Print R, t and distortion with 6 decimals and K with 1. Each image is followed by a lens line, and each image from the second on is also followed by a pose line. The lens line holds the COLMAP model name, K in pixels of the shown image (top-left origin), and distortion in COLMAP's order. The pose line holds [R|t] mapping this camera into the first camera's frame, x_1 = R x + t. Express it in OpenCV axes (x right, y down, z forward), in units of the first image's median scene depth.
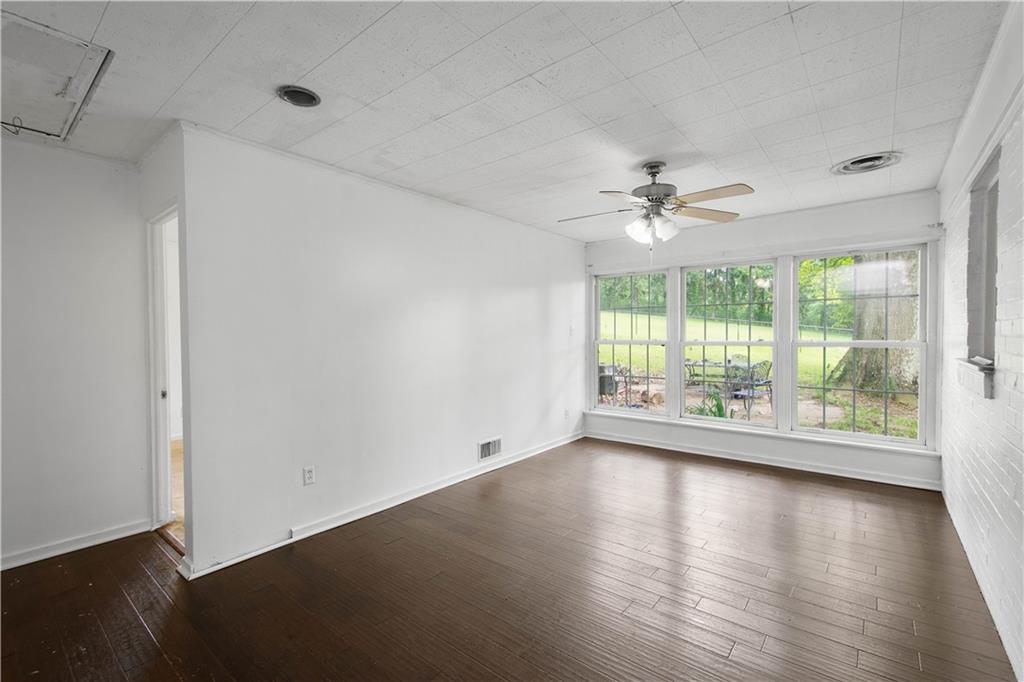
lens RADIAL K [[446.4, 0, 512.0], [0, 446.4, 341.0], [0, 0, 1]] dist [0.002614, 0.000245]
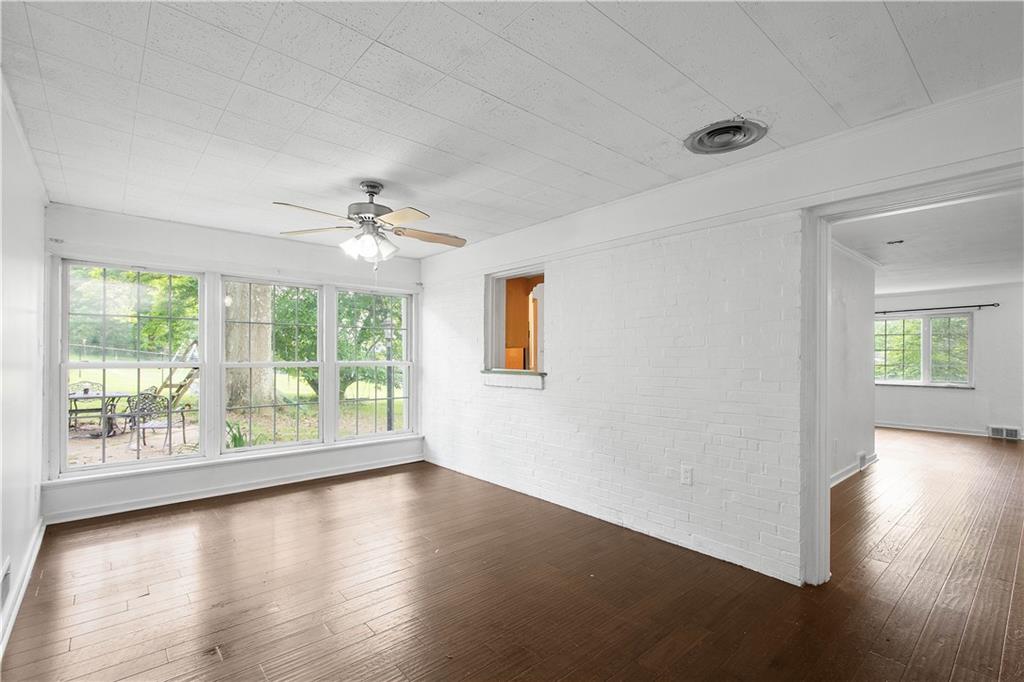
lens RADIAL K [[464.7, 0, 510.2], [0, 464.7, 353.5], [0, 0, 1]] dist [0.000632, 0.000032]
pose [[0.165095, 0.011382, 0.986212, -0.408660], [0.009630, 0.999867, -0.013151, -0.000871], [-0.986231, 0.011669, 0.164963, 0.334795]]
